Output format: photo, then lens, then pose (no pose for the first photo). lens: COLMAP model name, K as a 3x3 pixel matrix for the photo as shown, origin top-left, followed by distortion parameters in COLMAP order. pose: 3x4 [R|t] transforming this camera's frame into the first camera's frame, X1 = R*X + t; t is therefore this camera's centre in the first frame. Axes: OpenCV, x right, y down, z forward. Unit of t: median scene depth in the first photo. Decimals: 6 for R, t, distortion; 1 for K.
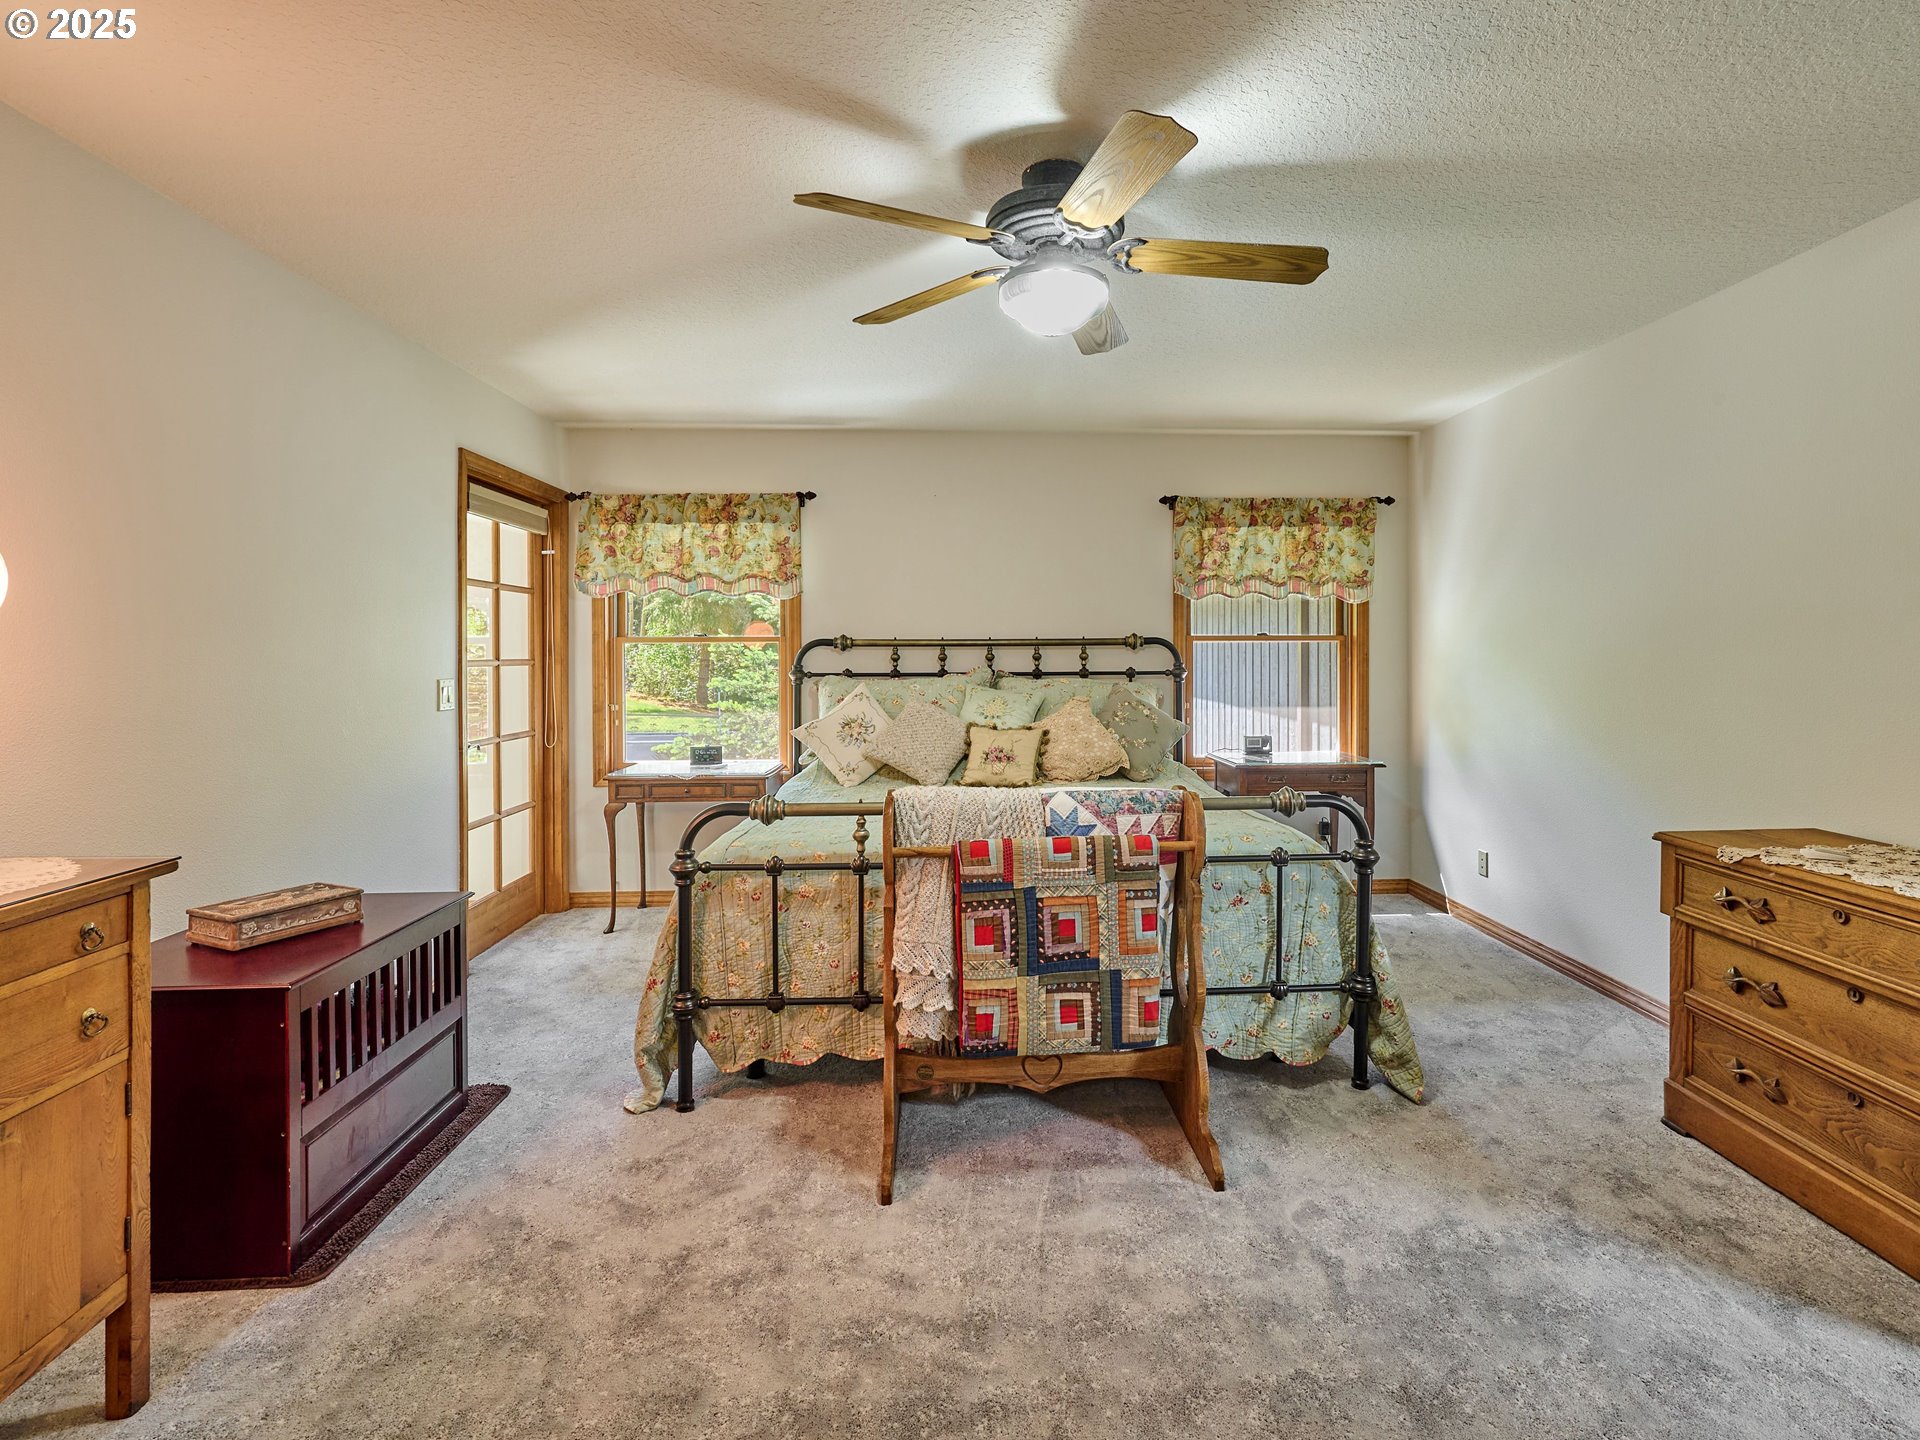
lens RADIAL K [[918.5, 0, 962.8], [0, 918.5, 665.5], [0, 0, 1]] dist [-0.001712, 0.000004]
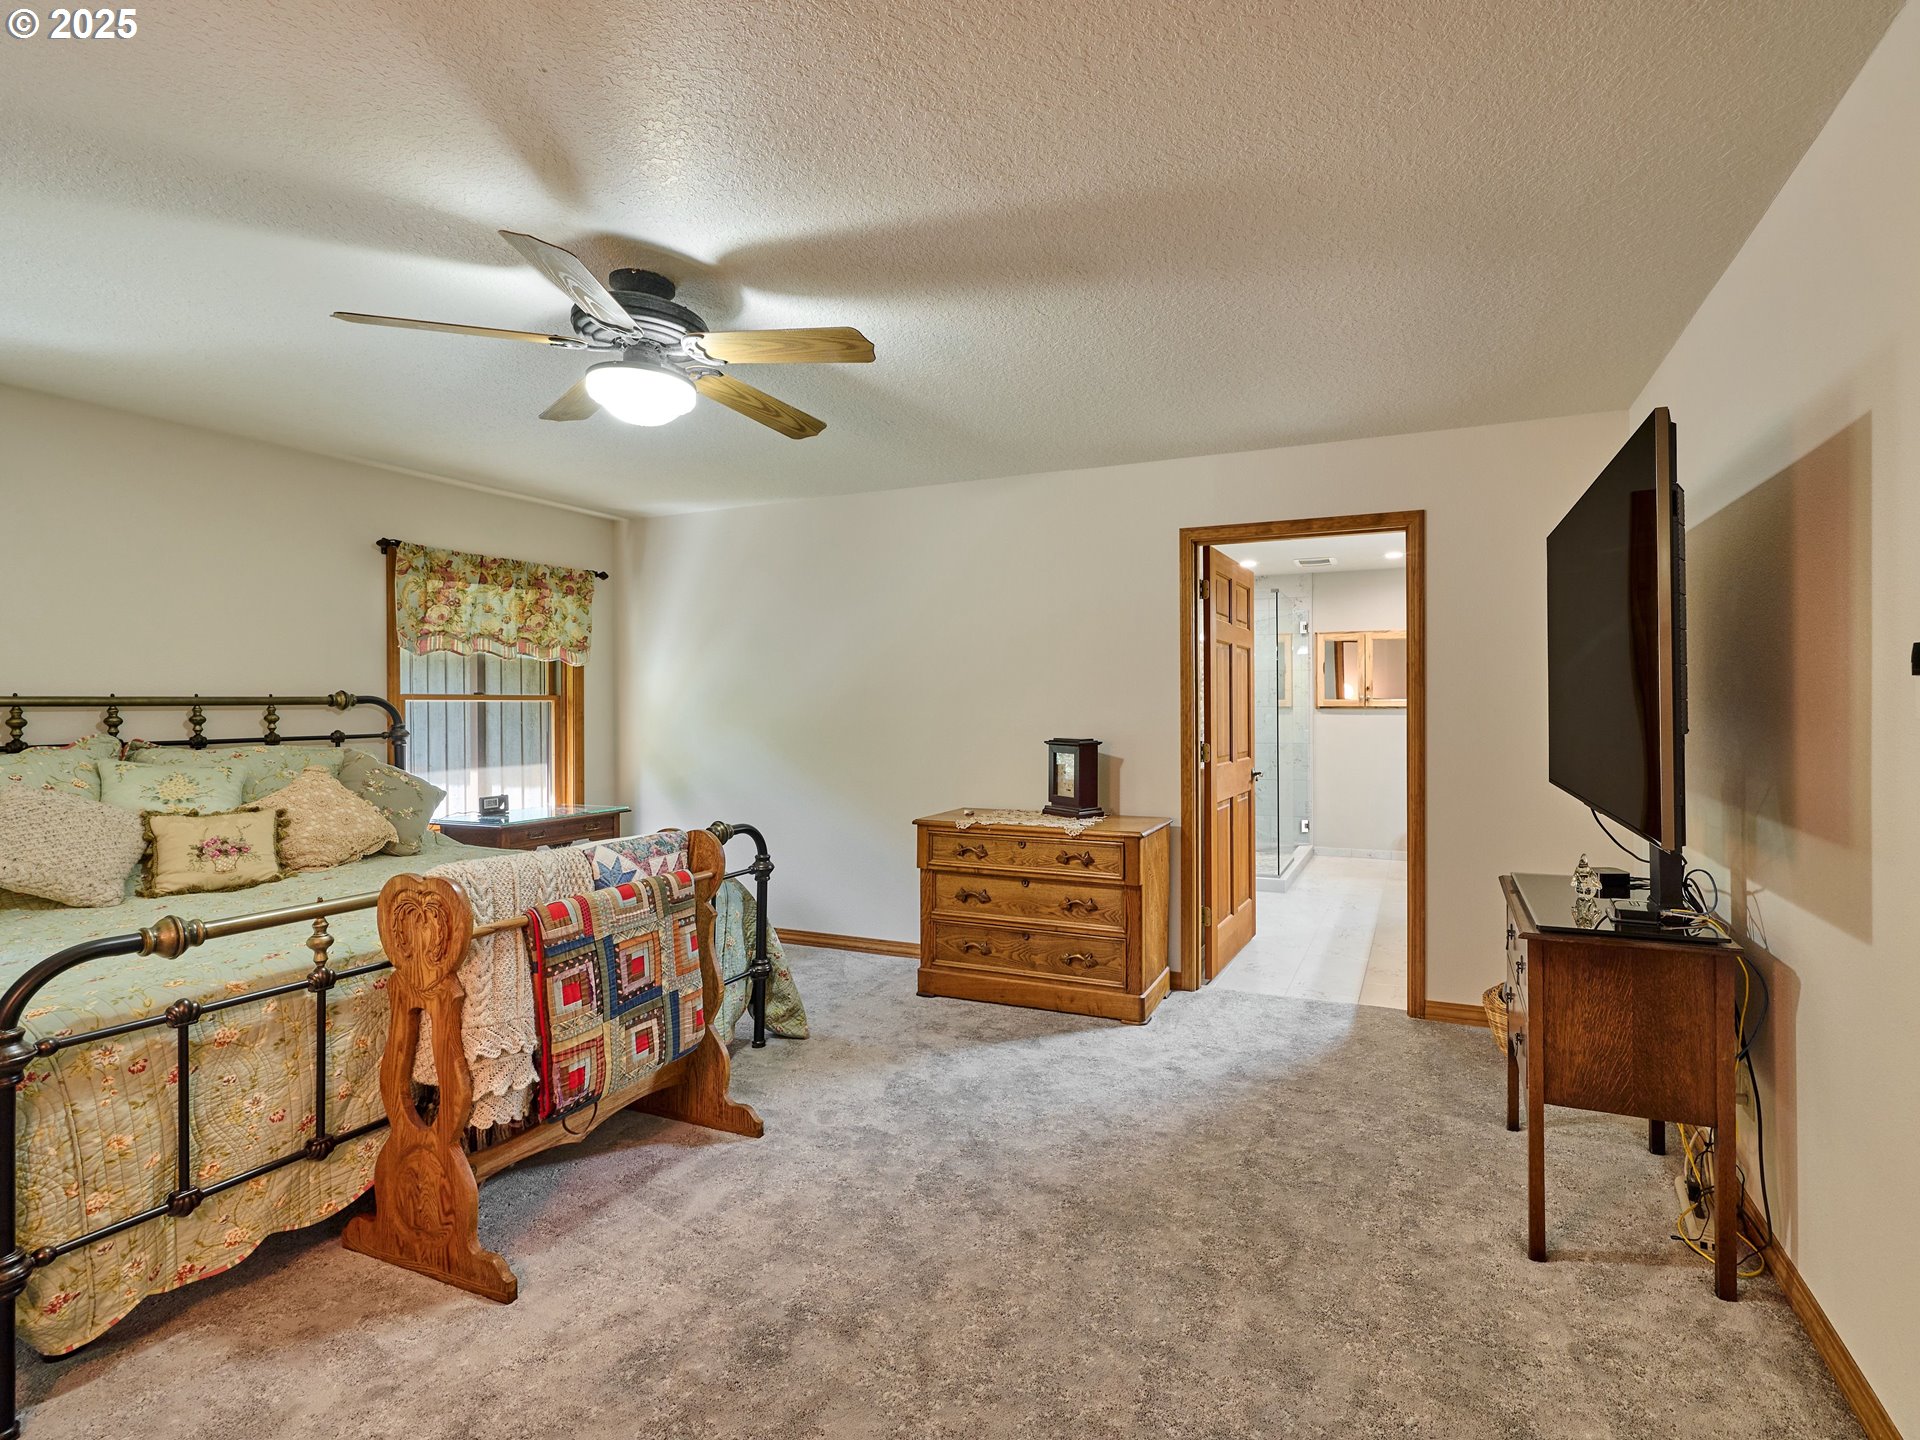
lens RADIAL K [[996.7, 0, 960.0], [0, 996.7, 720.0], [0, 0, 1]] dist [0.000202, 0.000450]
pose [[0.448357, -0.015118, 0.893727, -0.690917], [0.018350, 0.999802, 0.007707, -0.007734], [-0.893666, 0.012944, 0.448545, 0.108144]]
